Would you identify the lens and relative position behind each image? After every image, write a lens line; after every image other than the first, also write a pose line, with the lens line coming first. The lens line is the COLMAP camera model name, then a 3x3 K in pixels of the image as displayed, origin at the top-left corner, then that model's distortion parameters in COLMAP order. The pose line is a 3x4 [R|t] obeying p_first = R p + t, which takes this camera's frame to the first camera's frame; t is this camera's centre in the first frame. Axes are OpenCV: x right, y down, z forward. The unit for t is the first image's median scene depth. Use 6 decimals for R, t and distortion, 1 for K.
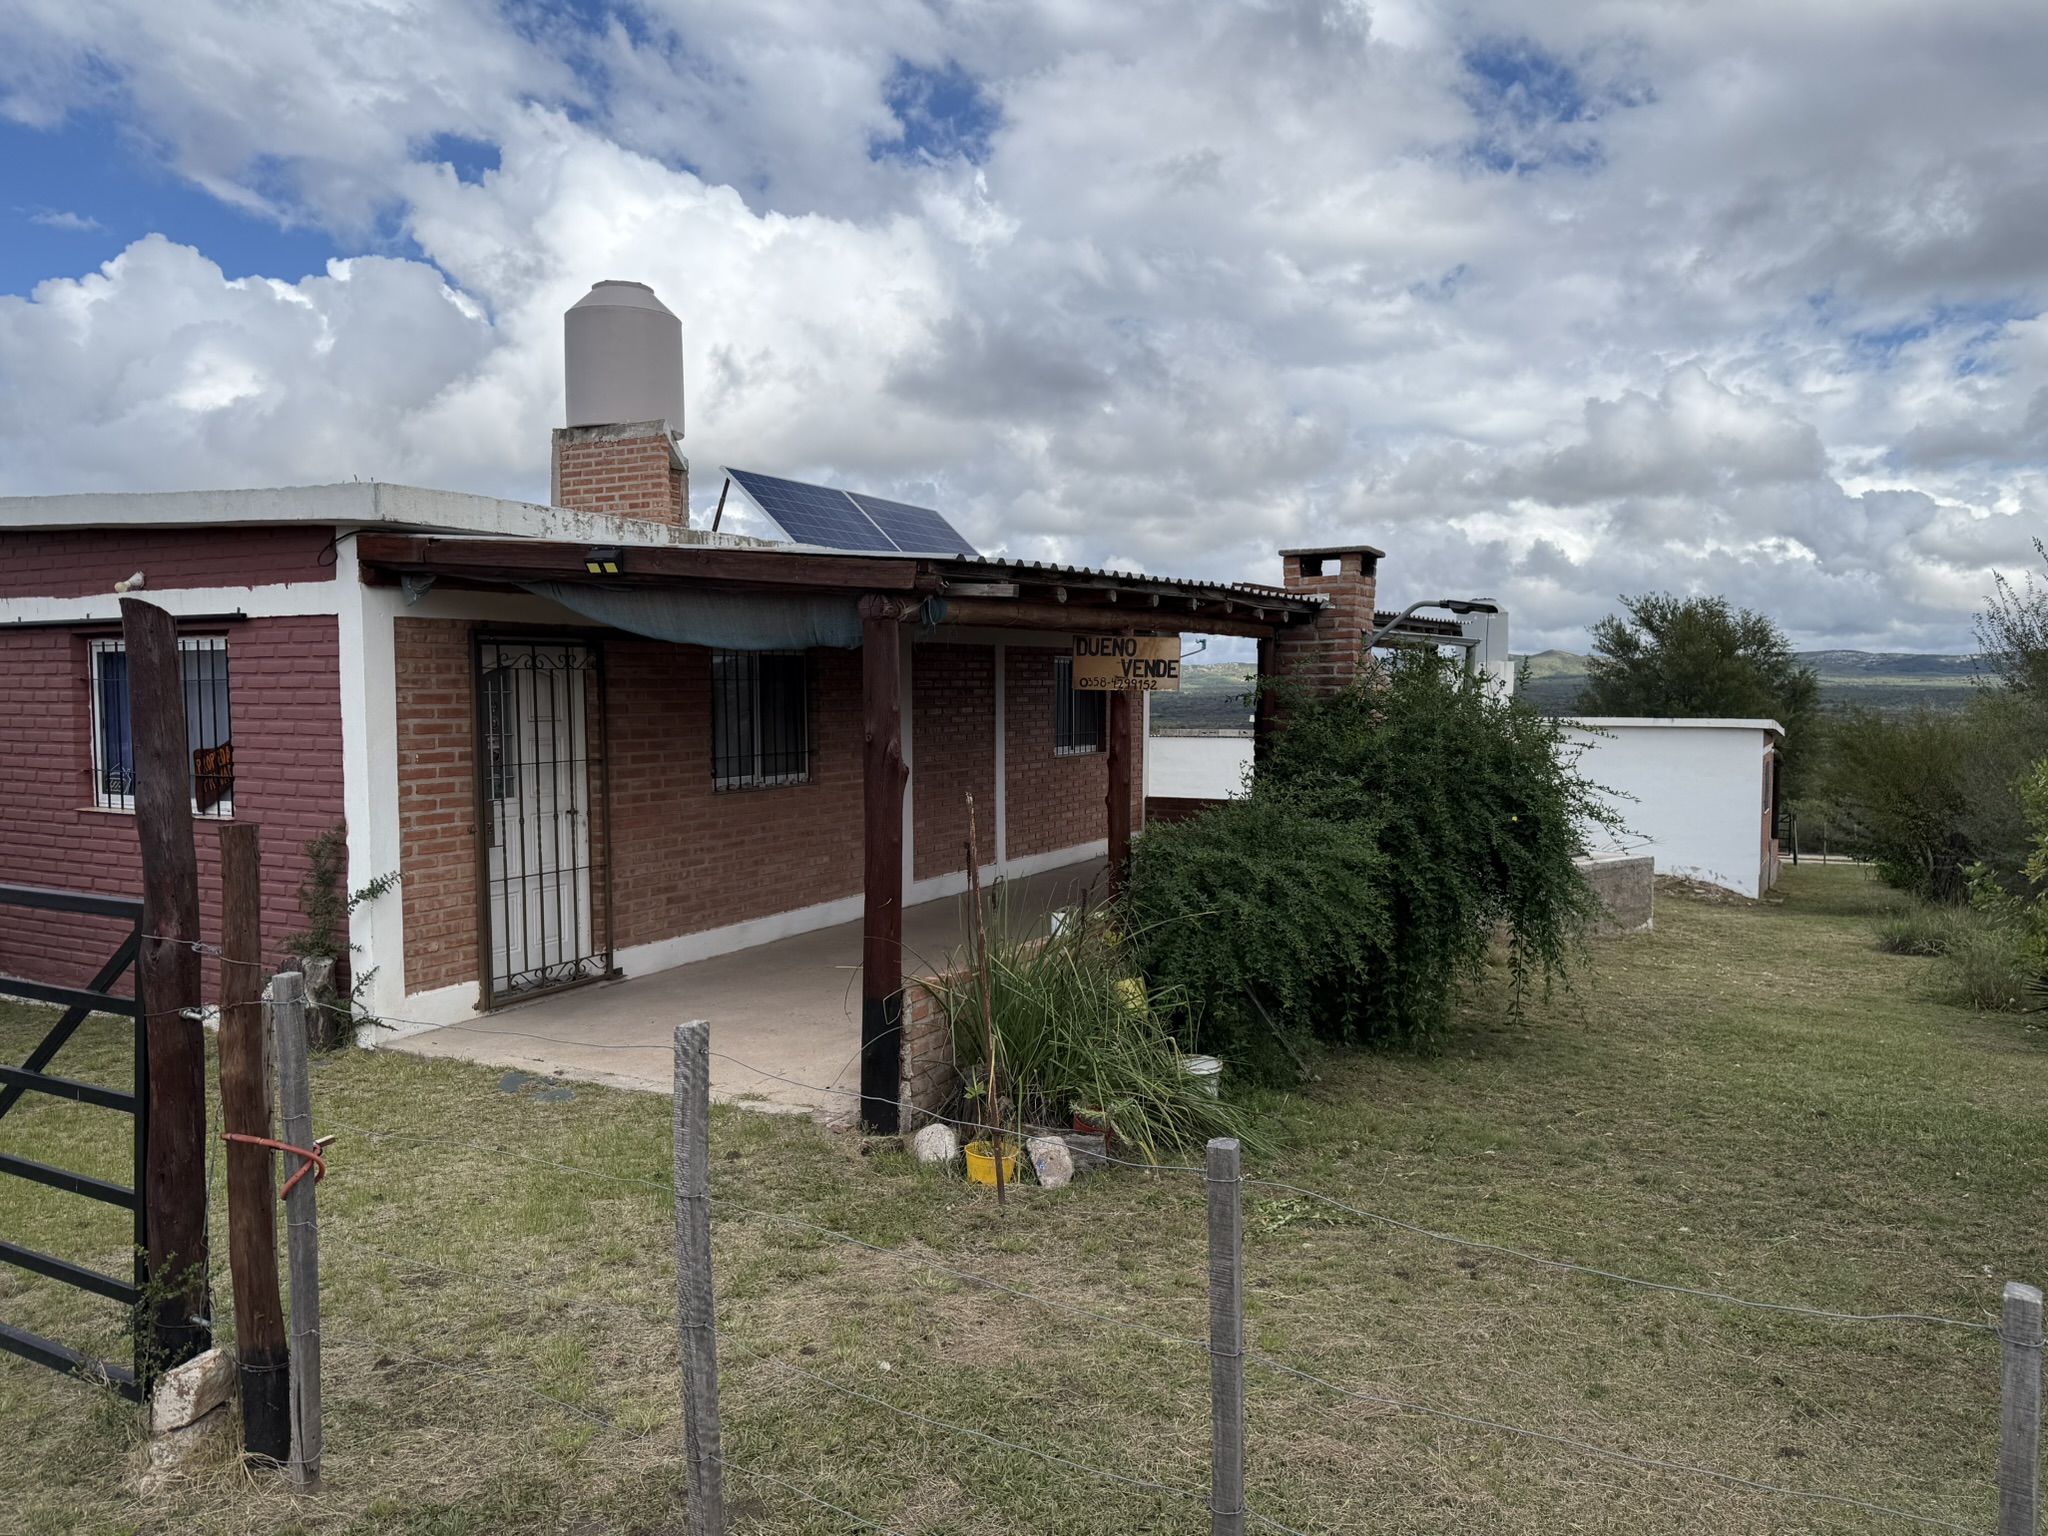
lens RADIAL K [[1424.2, 0, 1024.0], [0, 1424.2, 768.0], [0, 0, 1]] dist [0.105827, -0.150382]
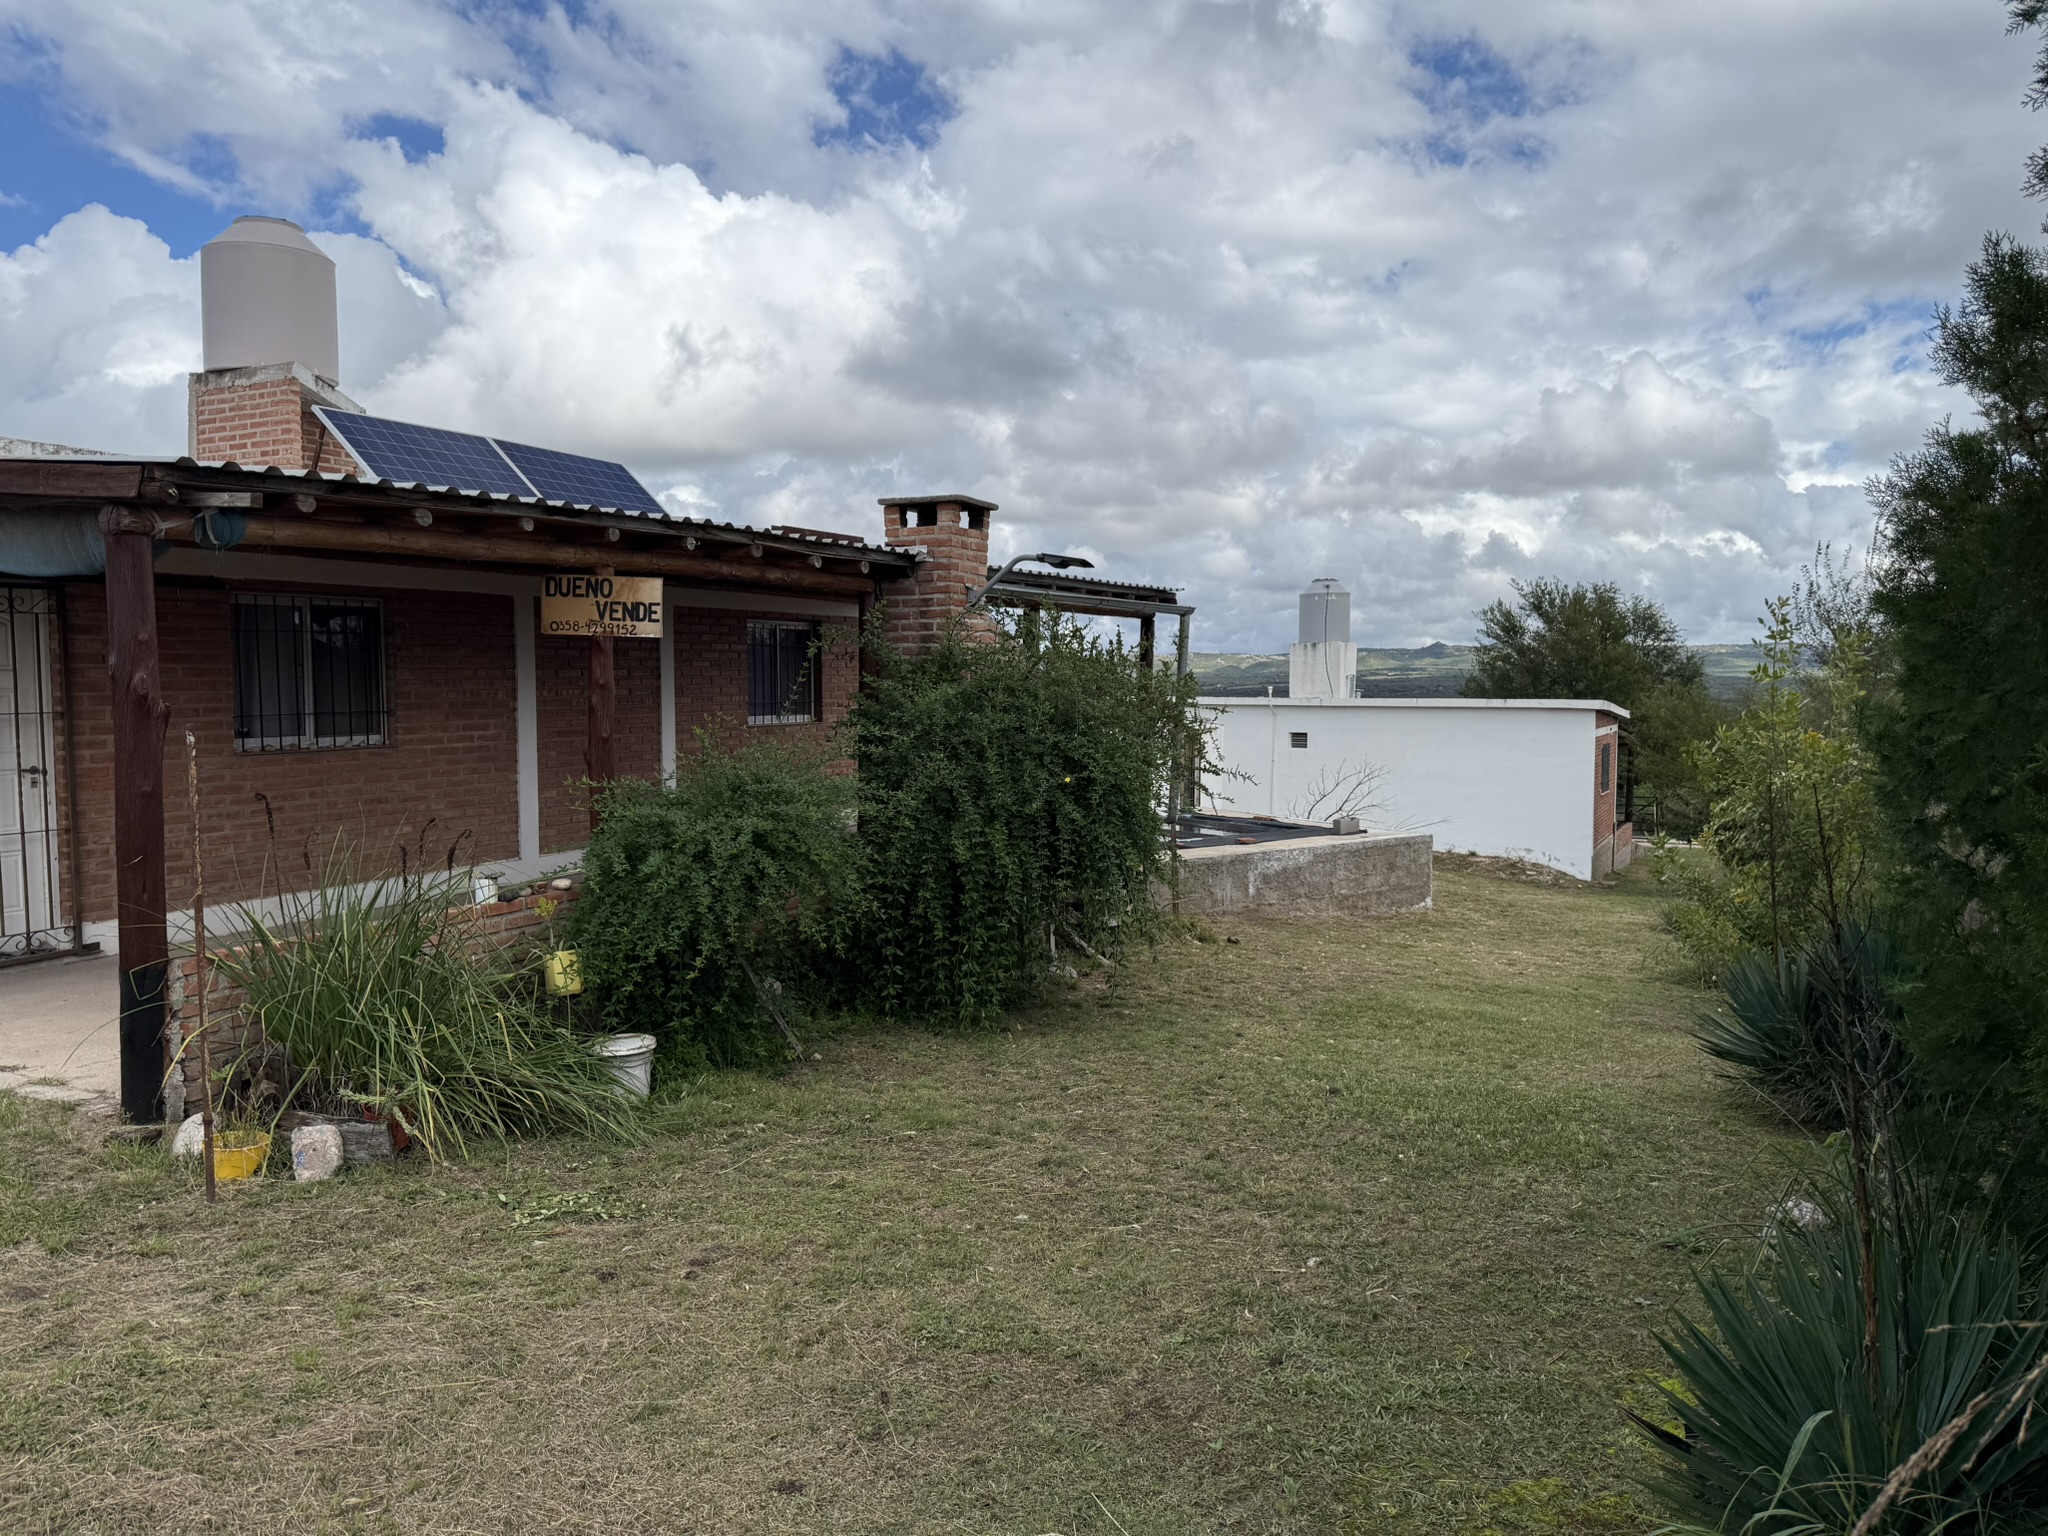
lens RADIAL K [[1428.3, 0, 1015.5], [0, 1428.3, 743.0], [0, 0, 1]] dist [0.100309, -0.137551]
pose [[0.999629, 0.002411, 0.027144, 0.189374], [-0.002155, 0.999953, -0.009431, 0.013598], [-0.027166, 0.009369, 0.999587, 0.042543]]
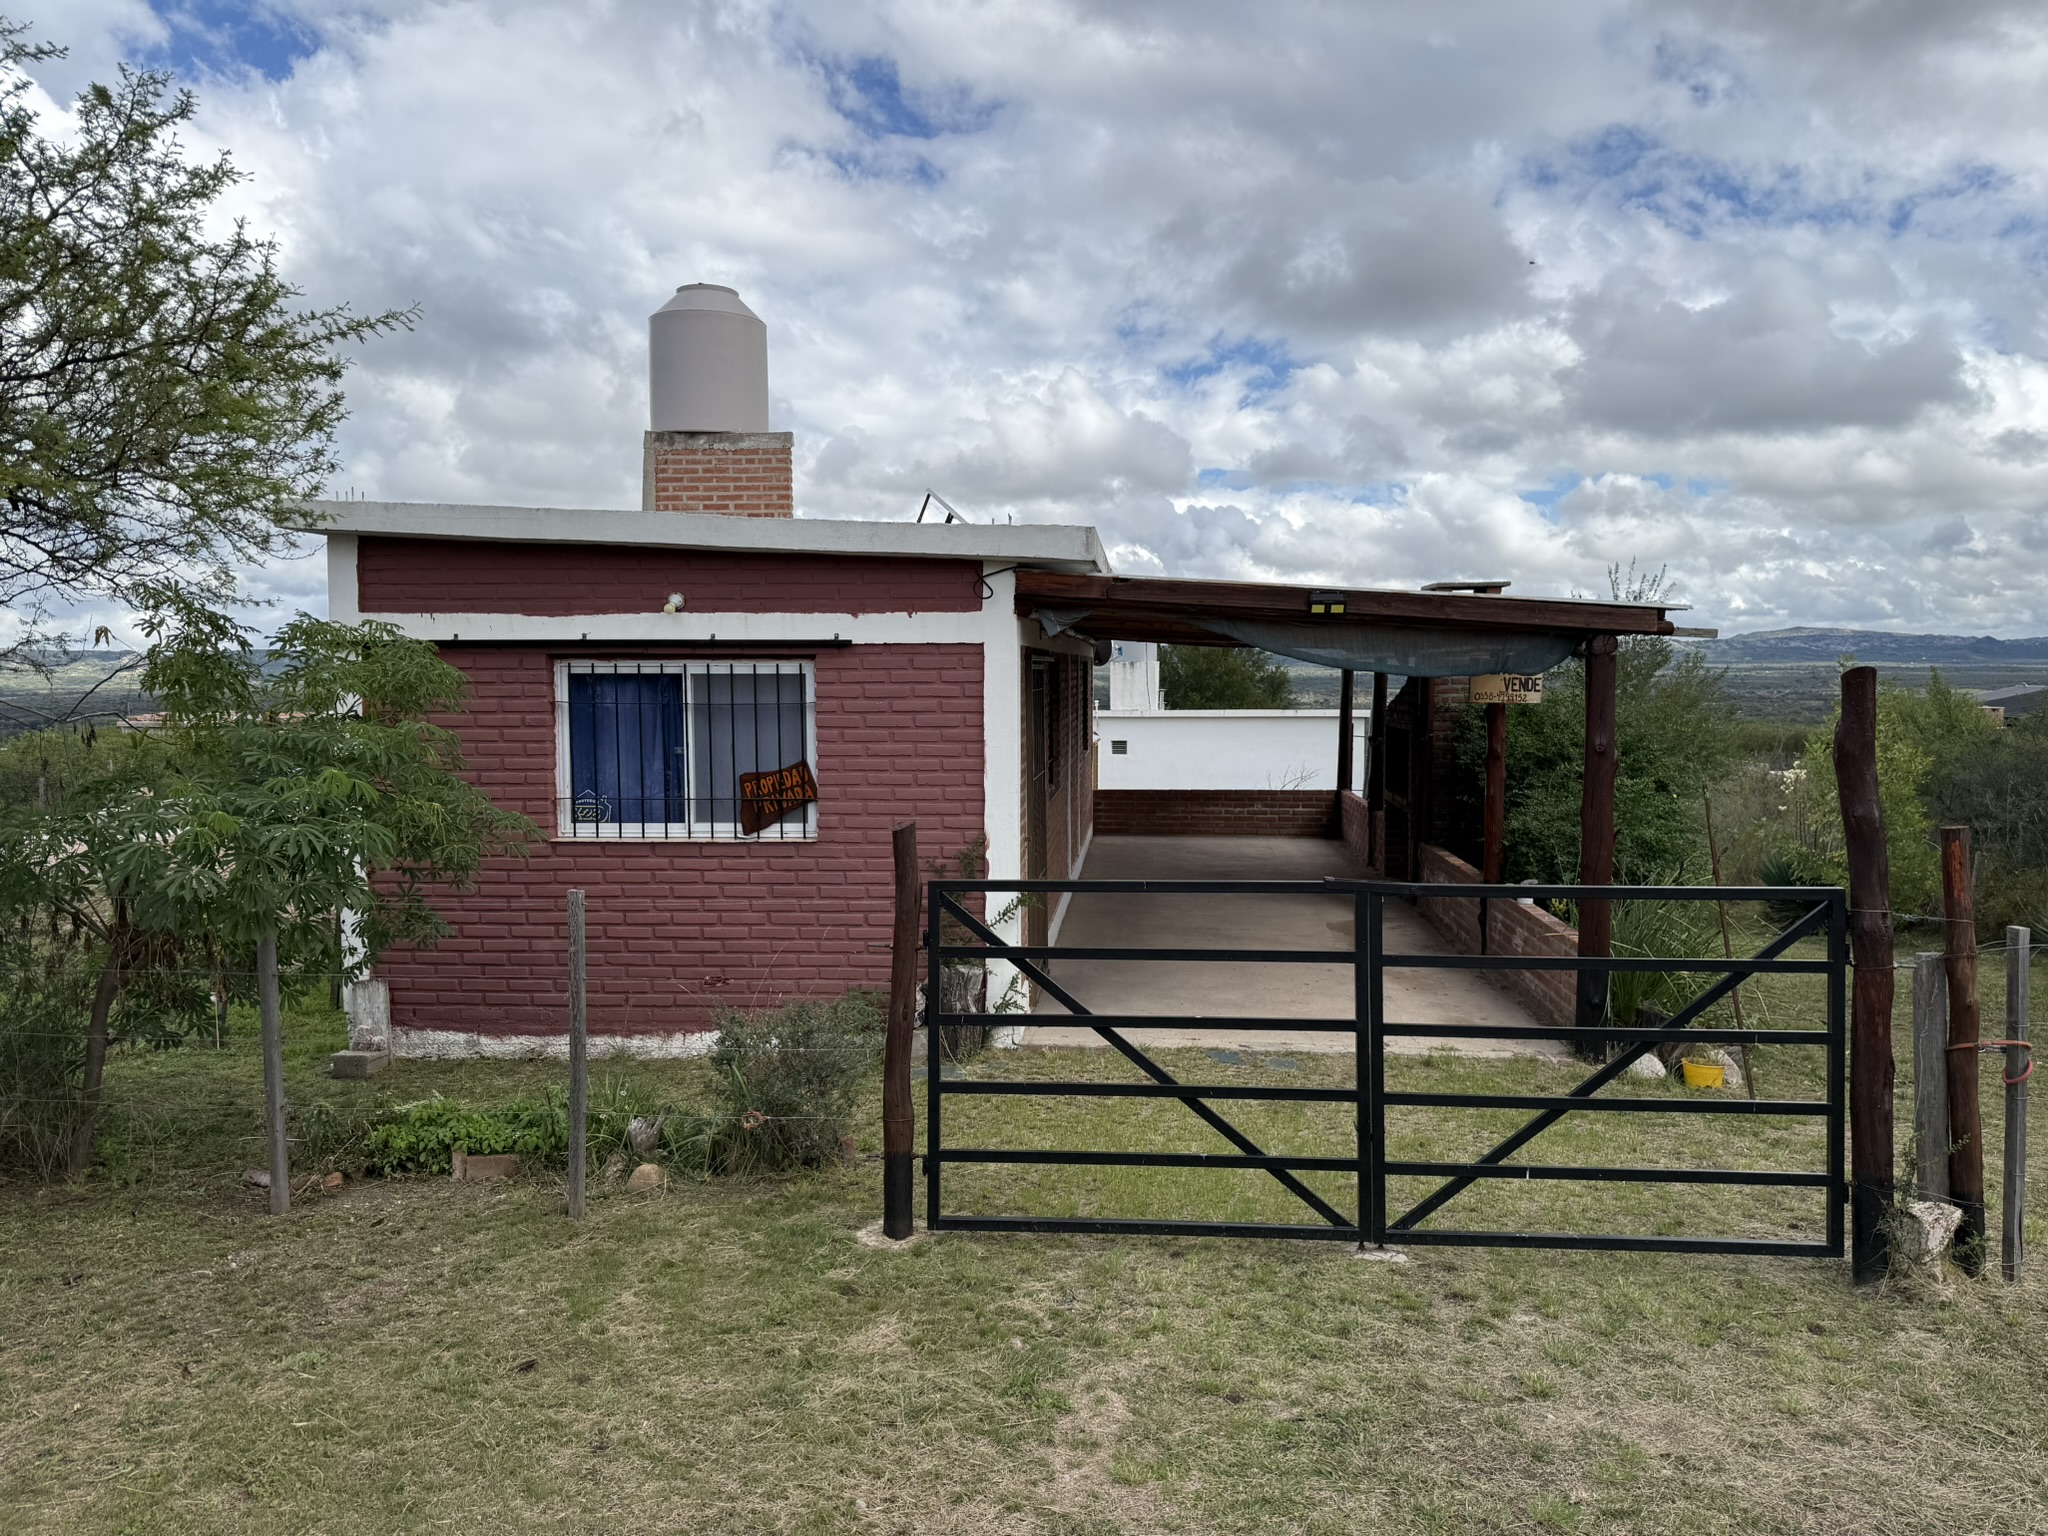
lens RADIAL K [[1424.2, 0, 1024.0], [0, 1424.2, 768.0], [0, 0, 1]] dist [0.105827, -0.150382]
pose [[0.917069, -0.028547, 0.397706, -0.494581], [0.025488, 0.999591, 0.012979, -0.014995], [-0.397914, -0.001767, 0.917421, 0.009900]]
